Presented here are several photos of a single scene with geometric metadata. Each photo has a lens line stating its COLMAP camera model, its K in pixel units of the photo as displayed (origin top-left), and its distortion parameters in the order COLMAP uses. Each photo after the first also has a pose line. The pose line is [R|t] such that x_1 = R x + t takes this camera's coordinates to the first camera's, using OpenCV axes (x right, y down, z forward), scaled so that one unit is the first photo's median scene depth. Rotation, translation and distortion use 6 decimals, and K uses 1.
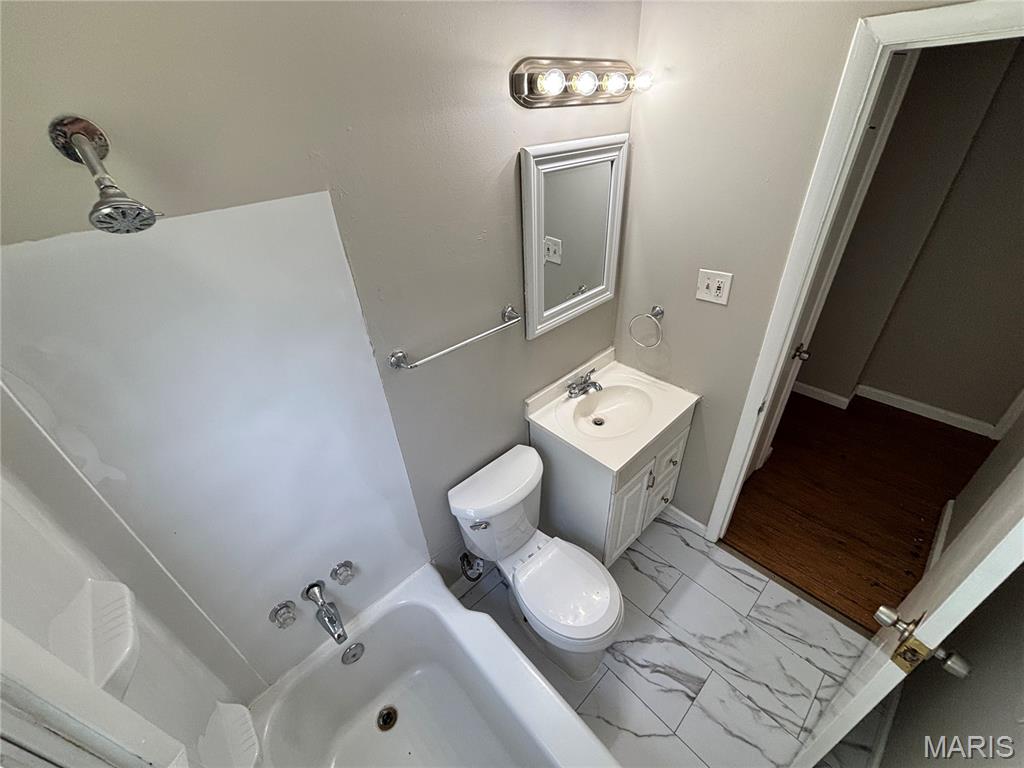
lens RADIAL K [[416.6, 0, 509.5], [0, 416.6, 383.1], [0, 0, 1]] dist [0.000852, 0.000427]
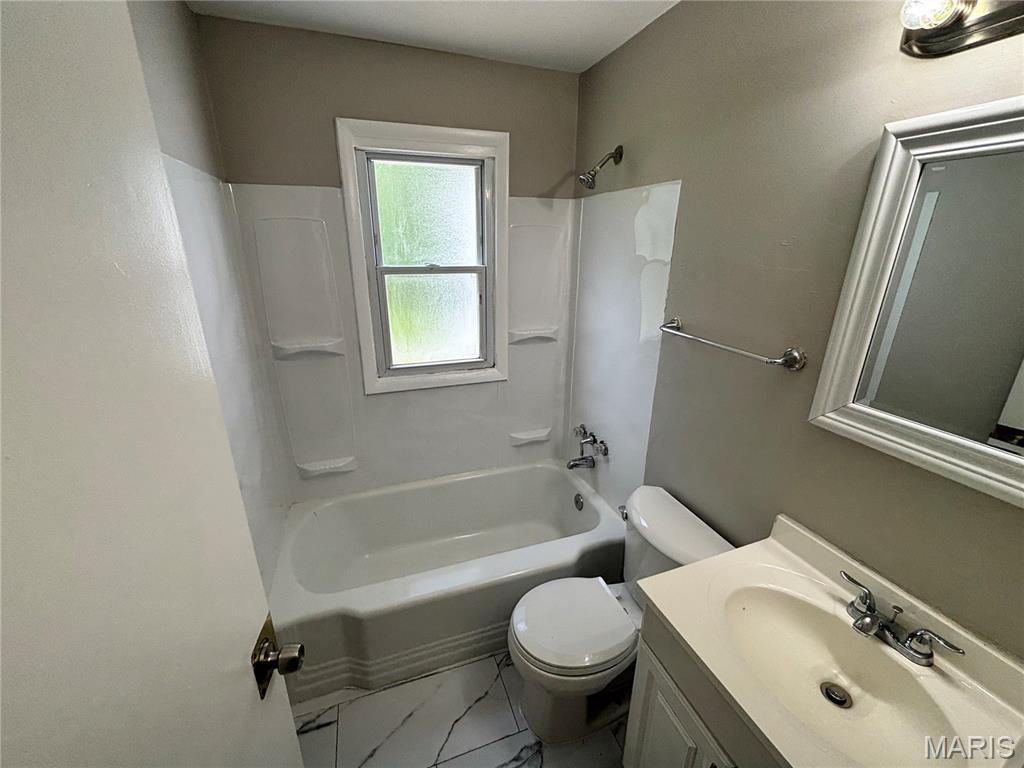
lens RADIAL K [[416.6, 0, 509.4], [0, 416.6, 382.9], [0, 0, 1]] dist [0.000852, 0.000427]
pose [[-0.396369, 0.348871, -0.849224, 0.835546], [-0.494626, 0.698122, 0.517660, -0.275232], [0.773458, 0.625232, -0.104153, 0.733643]]
